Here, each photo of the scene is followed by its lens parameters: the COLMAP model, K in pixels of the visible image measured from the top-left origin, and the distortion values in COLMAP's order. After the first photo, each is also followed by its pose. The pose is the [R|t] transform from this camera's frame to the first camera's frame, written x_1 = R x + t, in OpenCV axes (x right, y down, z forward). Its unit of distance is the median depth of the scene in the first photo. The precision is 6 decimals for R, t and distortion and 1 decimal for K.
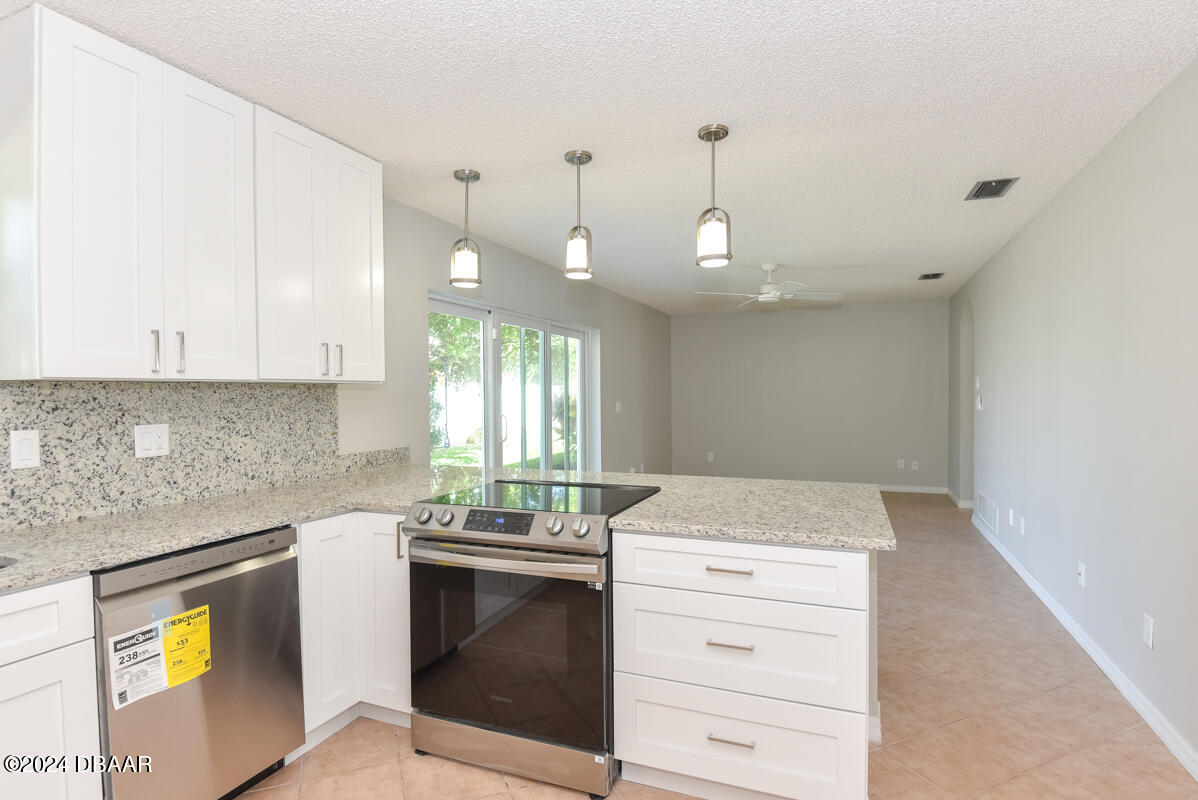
lens RADIAL K [[599.4, 0, 599.0], [0, 599.4, 400.0], [0, 0, 1]] dist [-0.000199, -0.017887]
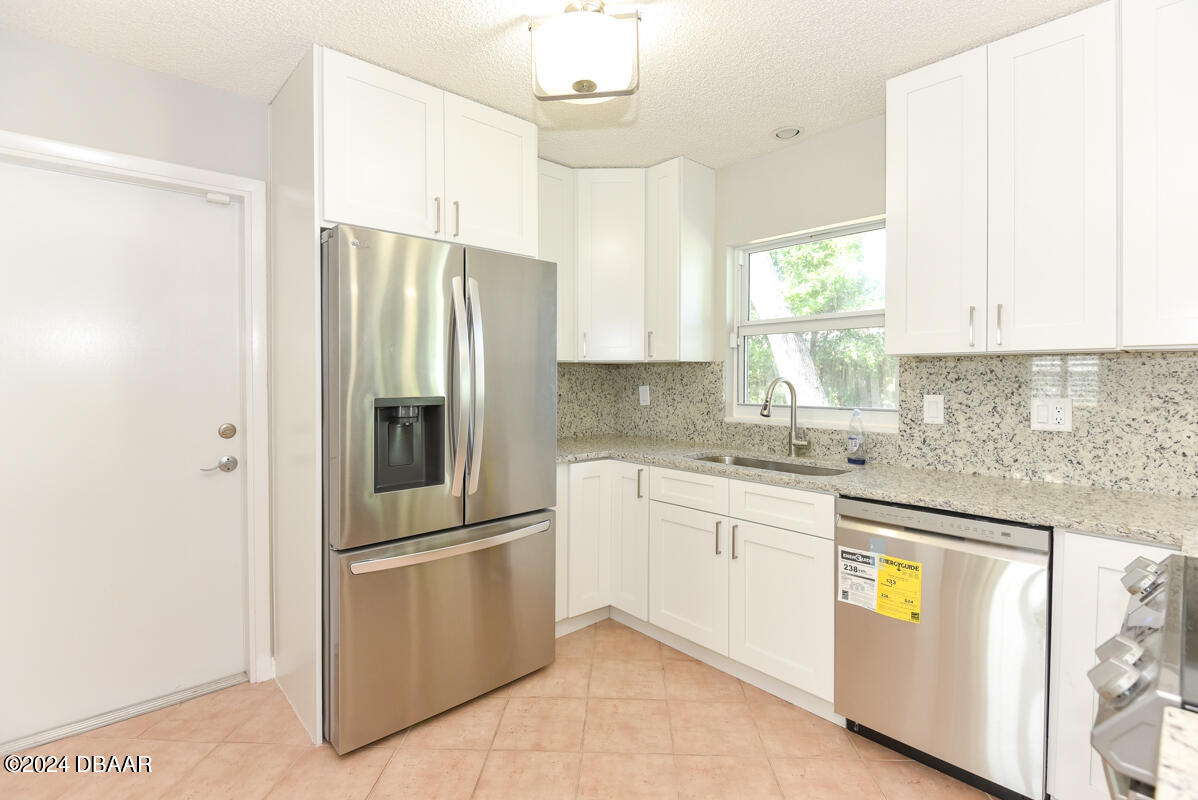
lens RADIAL K [[569.5, 0, 597.6], [0, 569.5, 381.8], [0, 0, 1]] dist [0.004678, -0.018504]
pose [[-0.439060, 0.015726, -0.898320, 0.419359], [-0.009227, 0.999715, 0.022011, 0.001417], [0.898411, 0.017953, -0.438790, 0.762162]]
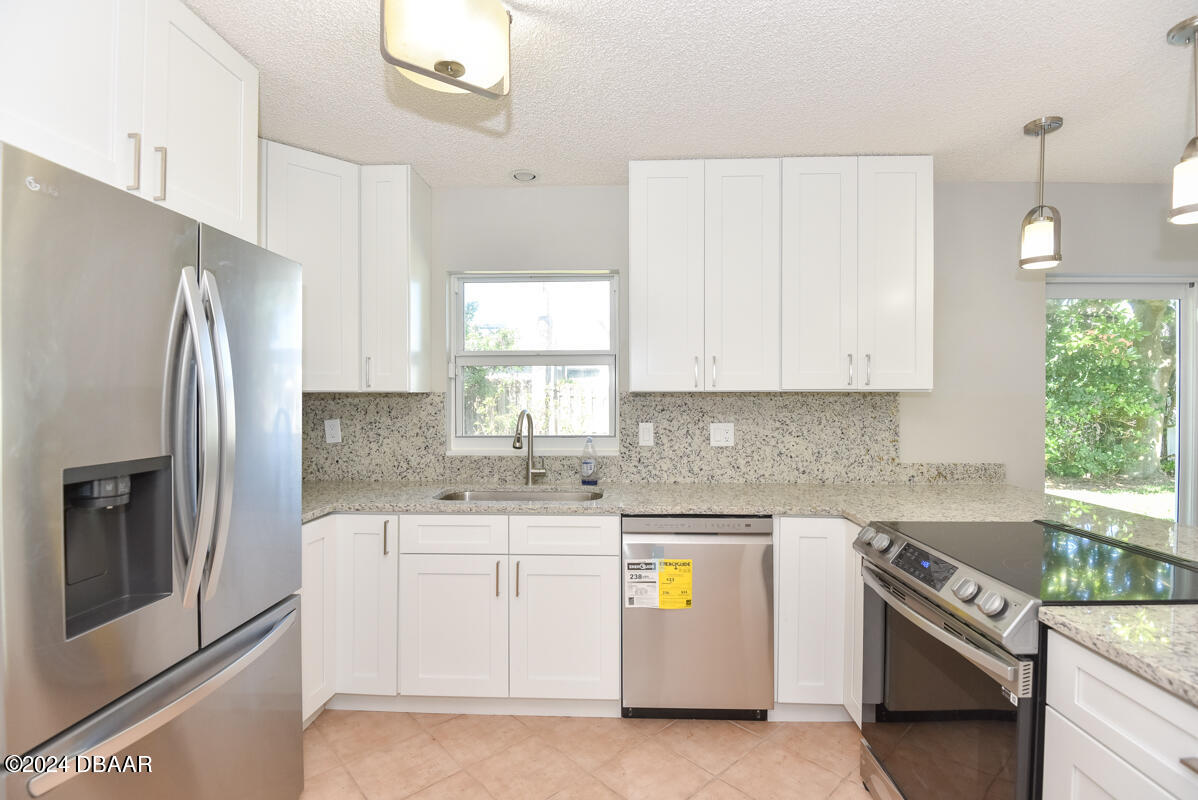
lens RADIAL K [[551.7, 0, 612.4], [0, 551.7, 400.5], [0, 0, 1]] dist [0.002961, -0.024953]
pose [[0.346906, 0.014180, -0.937793, 0.368208], [-0.013512, 0.999857, 0.010120, -0.021231], [0.937803, 0.009161, 0.347048, 0.328341]]
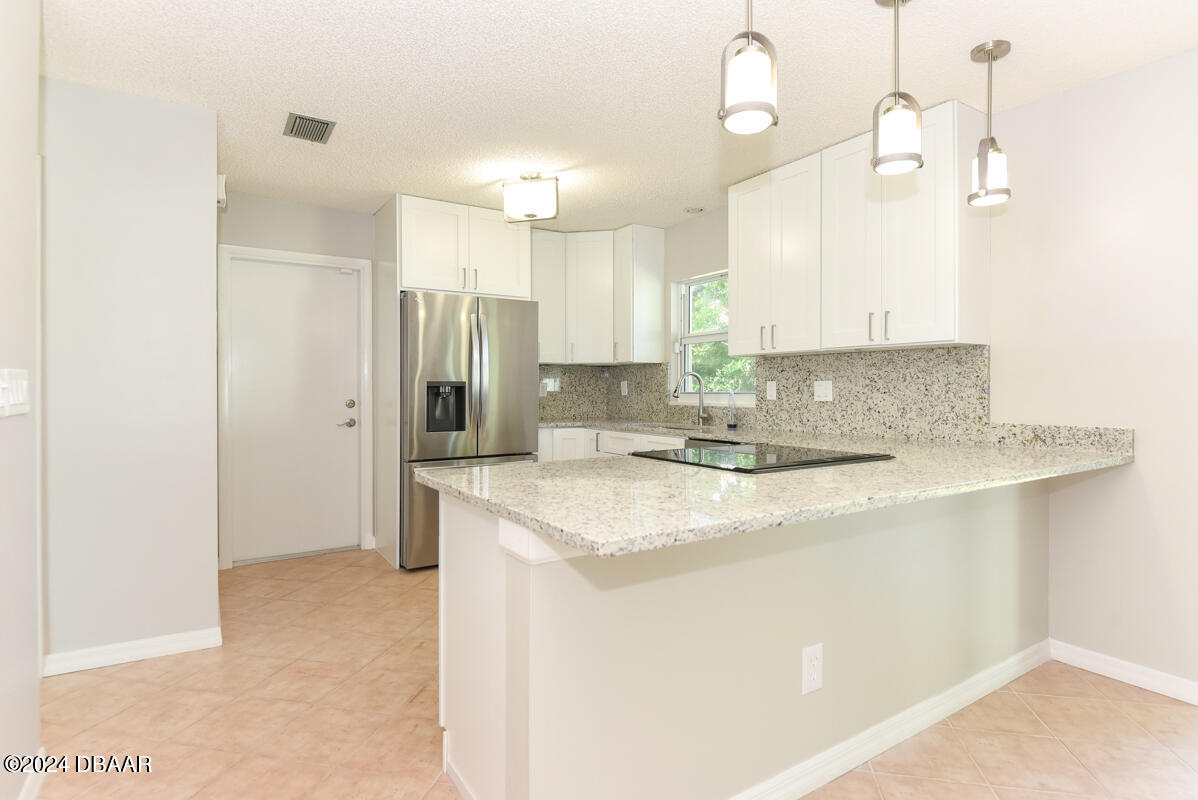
lens RADIAL K [[612.5, 0, 603.8], [0, 612.5, 382.3], [0, 0, 1]] dist [-0.000172, 0.000255]
pose [[-0.566559, 0.001214, -0.824020, 0.945185], [-0.004217, 0.999982, 0.004373, 0.041828], [0.824010, 0.005952, -0.566543, 1.484457]]
